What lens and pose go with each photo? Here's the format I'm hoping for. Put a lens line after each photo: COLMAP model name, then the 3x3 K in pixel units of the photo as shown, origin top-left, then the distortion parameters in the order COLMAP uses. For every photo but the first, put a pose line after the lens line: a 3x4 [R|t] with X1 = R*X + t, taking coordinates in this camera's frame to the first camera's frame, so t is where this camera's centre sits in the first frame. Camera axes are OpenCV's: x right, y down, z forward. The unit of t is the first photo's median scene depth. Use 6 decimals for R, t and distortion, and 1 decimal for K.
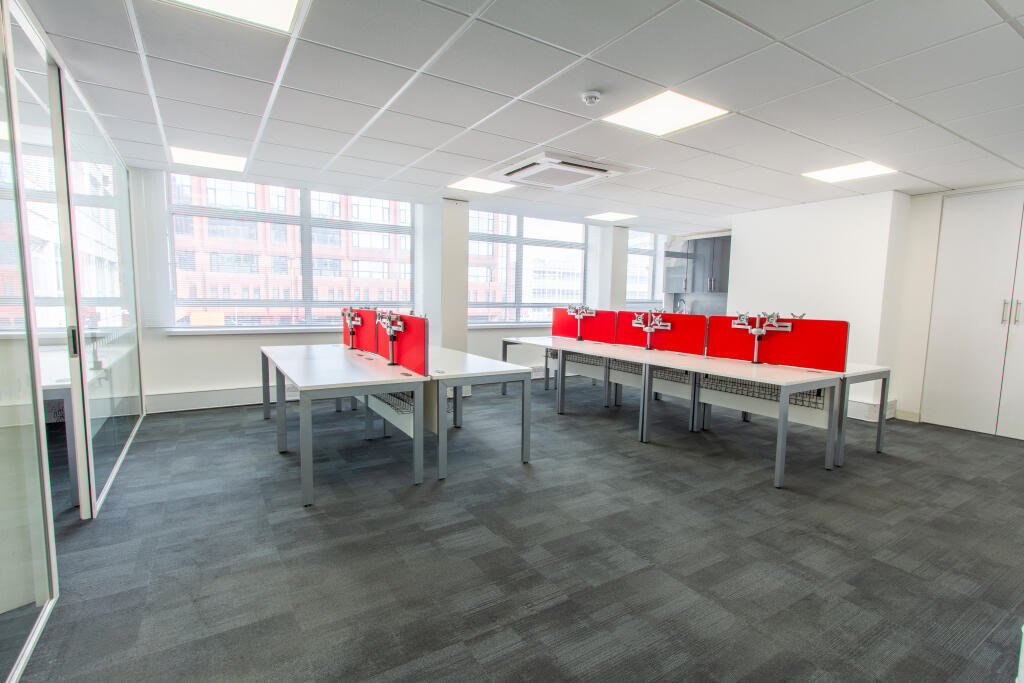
lens RADIAL K [[486.4, 0, 510.5], [0, 486.4, 348.0], [0, 0, 1]] dist [0.000173, -0.000362]
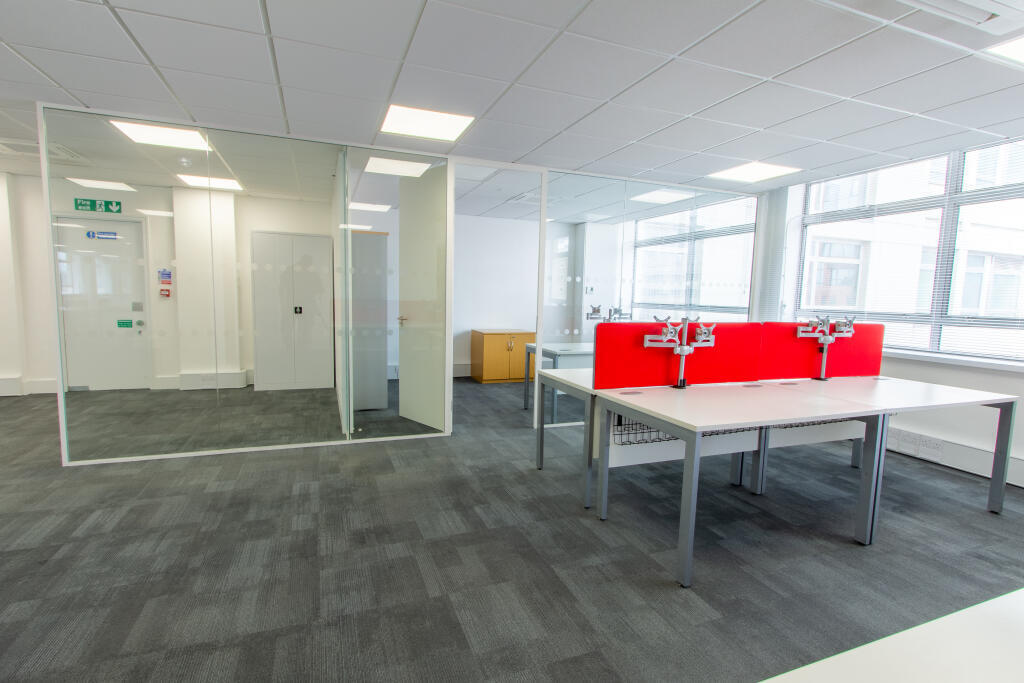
lens RADIAL K [[486.4, 0, 507.3], [0, 486.4, 347.4], [0, 0, 1]] dist [0.000173, -0.000362]
pose [[-0.188658, 0.075360, -0.979147, 0.804977], [-0.126228, 0.986920, 0.100279, -0.095430], [0.973897, 0.142514, -0.176678, 1.130478]]
